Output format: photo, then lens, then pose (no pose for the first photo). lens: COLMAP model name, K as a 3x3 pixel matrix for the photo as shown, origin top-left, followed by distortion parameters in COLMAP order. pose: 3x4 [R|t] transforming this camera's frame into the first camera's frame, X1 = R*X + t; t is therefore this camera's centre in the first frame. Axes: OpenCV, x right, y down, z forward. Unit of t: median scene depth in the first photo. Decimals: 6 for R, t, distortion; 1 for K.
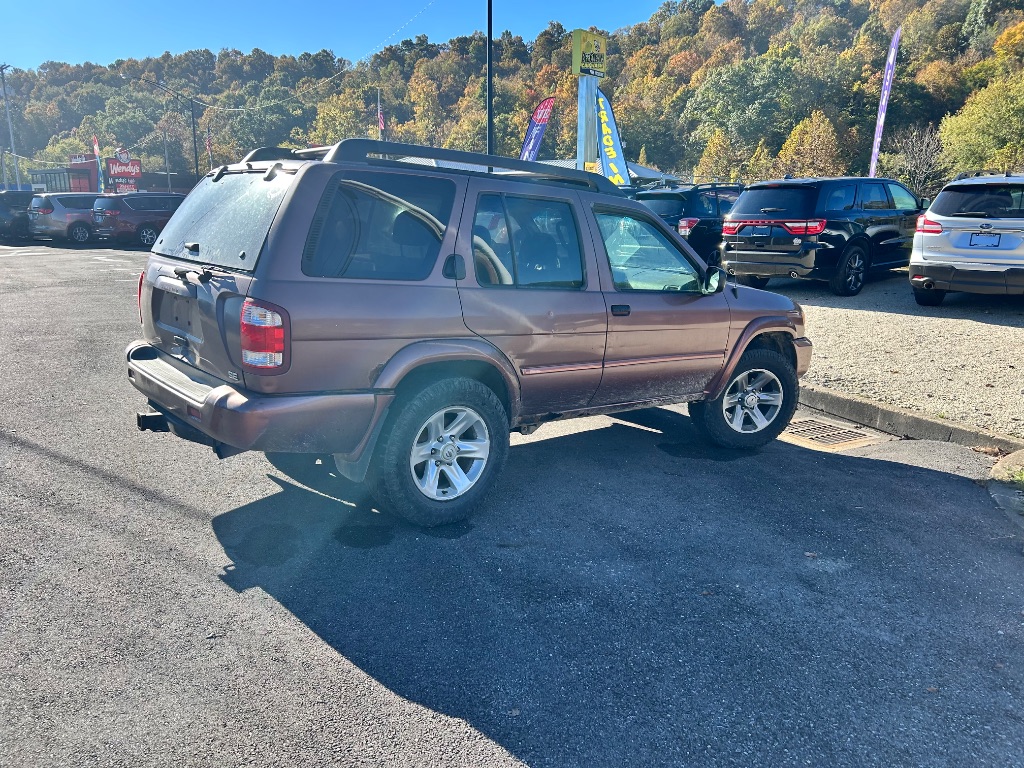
lens RADIAL K [[778.0, 0, 513.6], [0, 778.0, 383.7], [0, 0, 1]] dist [0.037490, -0.043277]
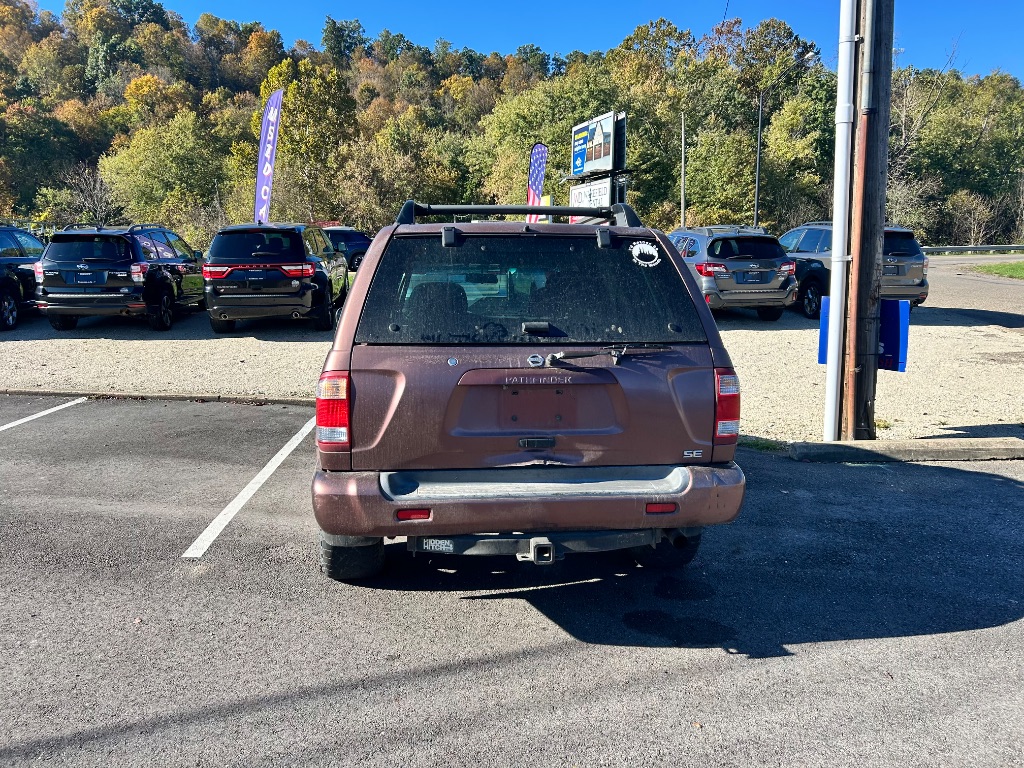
lens RADIAL K [[778.0, 0, 506.8], [0, 778.0, 387.5], [0, 0, 1]] dist [0.037490, -0.043277]
pose [[0.552643, -0.157584, 0.818384, -0.354603], [0.189827, 0.979951, 0.060506, -0.053224], [-0.811512, 0.121913, 0.571477, 0.183862]]
